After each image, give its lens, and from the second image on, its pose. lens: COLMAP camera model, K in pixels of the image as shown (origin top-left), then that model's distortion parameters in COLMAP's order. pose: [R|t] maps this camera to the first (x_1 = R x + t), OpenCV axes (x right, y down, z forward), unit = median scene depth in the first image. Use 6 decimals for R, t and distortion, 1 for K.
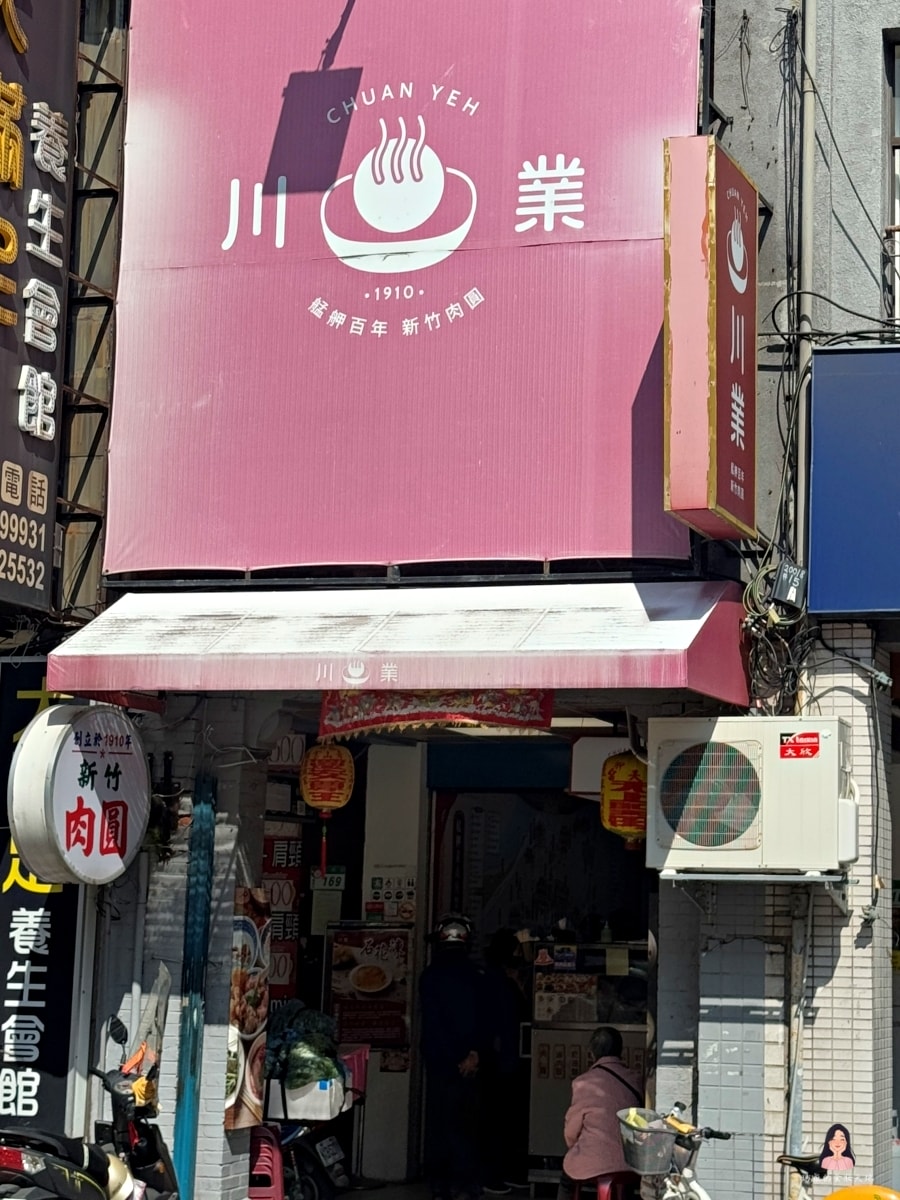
lens RADIAL K [[1785.5, 0, 450.0], [0, 1785.5, 600.0], [0, 0, 1]] dist [0.520424, -1.984039]
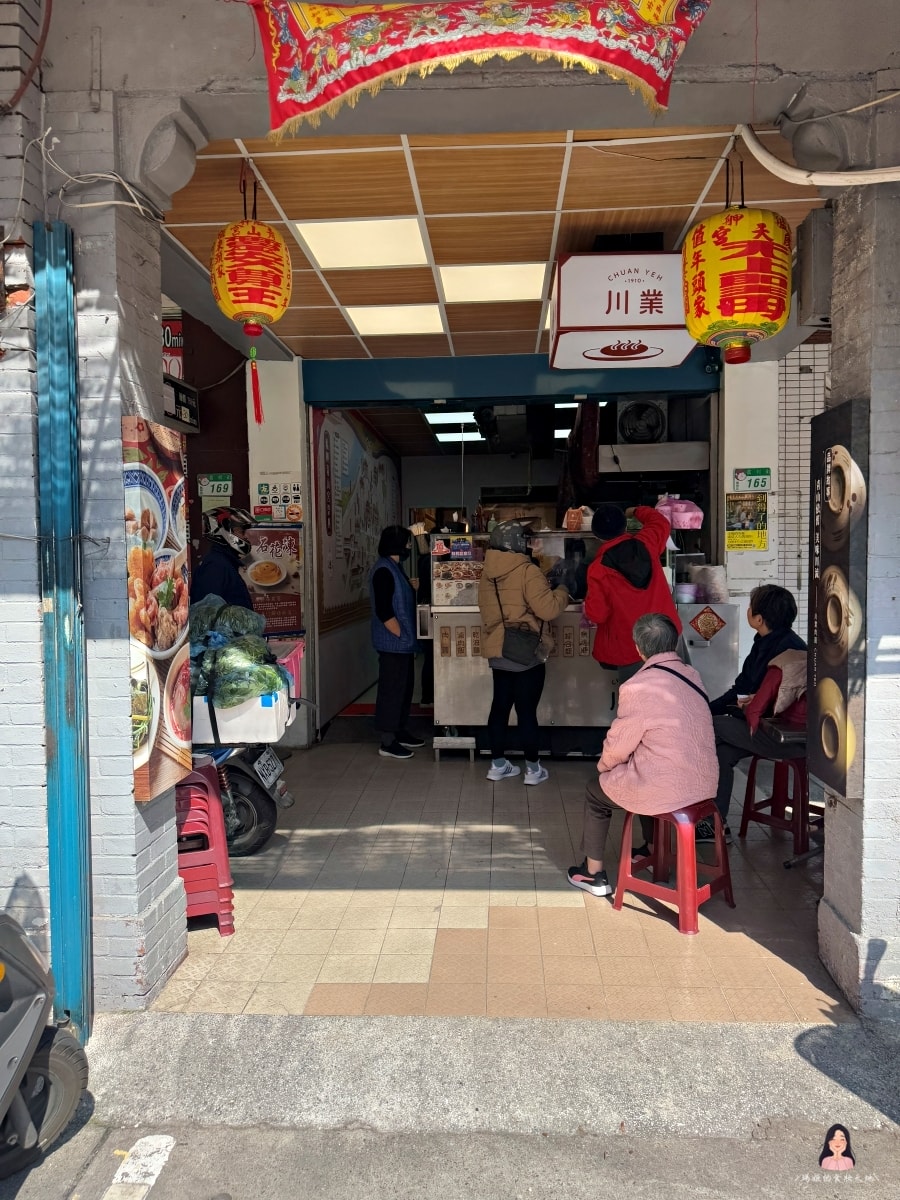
lens RADIAL K [[882.2, 0, 450.0], [0, 882.2, 600.0], [0, 0, 1]] dist [-0.003018, -0.001063]
pose [[0.972374, -0.037942, 0.230326, -0.082580], [-0.015657, 0.973879, 0.226529, 0.148925], [-0.232904, -0.223877, 0.946380, 0.688157]]
